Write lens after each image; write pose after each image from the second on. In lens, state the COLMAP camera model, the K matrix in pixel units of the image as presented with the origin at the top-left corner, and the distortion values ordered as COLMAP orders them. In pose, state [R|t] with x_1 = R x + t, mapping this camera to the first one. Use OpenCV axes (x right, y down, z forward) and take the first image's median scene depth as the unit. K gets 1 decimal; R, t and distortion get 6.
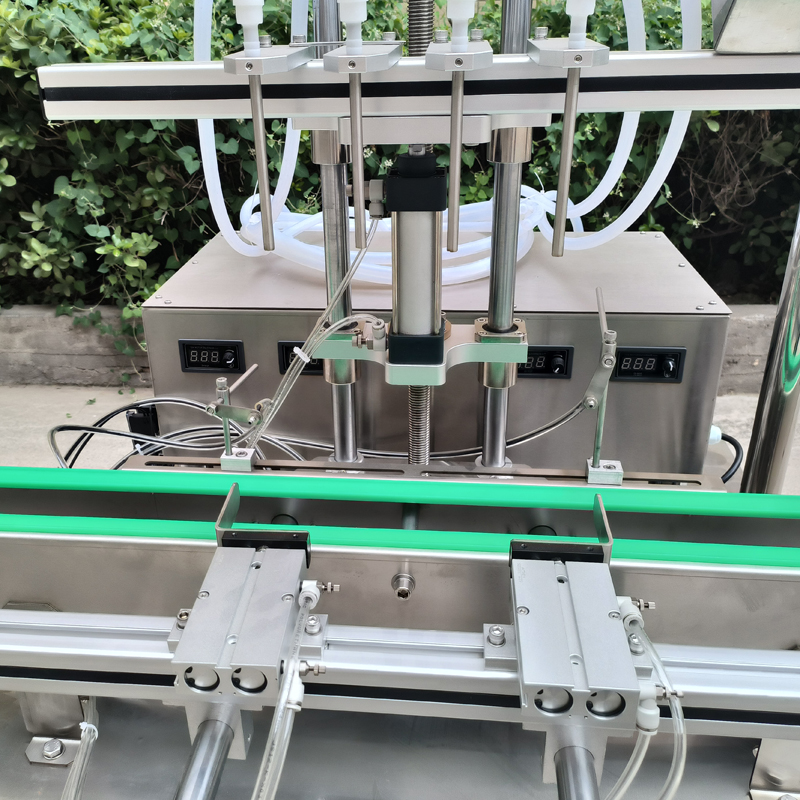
lens RADIAL K [[802.0, 0, 371.1], [0, 802.0, 401.0], [0, 0, 1]] dist [0.050150, -0.008246]
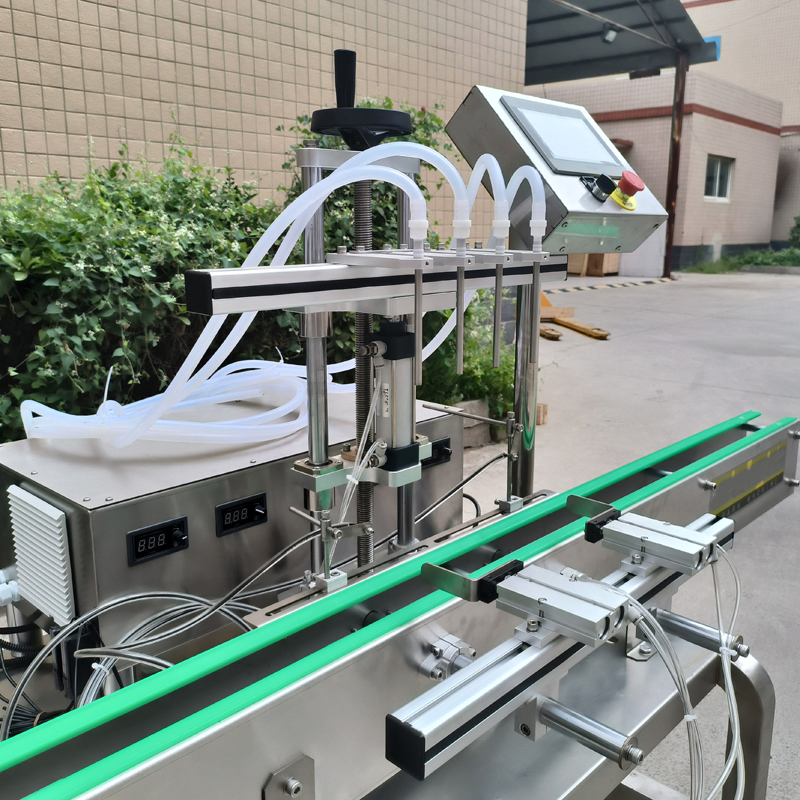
lens RADIAL K [[811.7, 0, 400.0], [0, 811.7, 400.0], [0, 0, 1]] dist [0.000661, -0.011898]
pose [[0.613146, -0.140964, 0.777291, -0.315825], [0.340013, 0.935237, -0.098602, -0.006745], [-0.713052, 0.324746, 0.621367, 0.034218]]
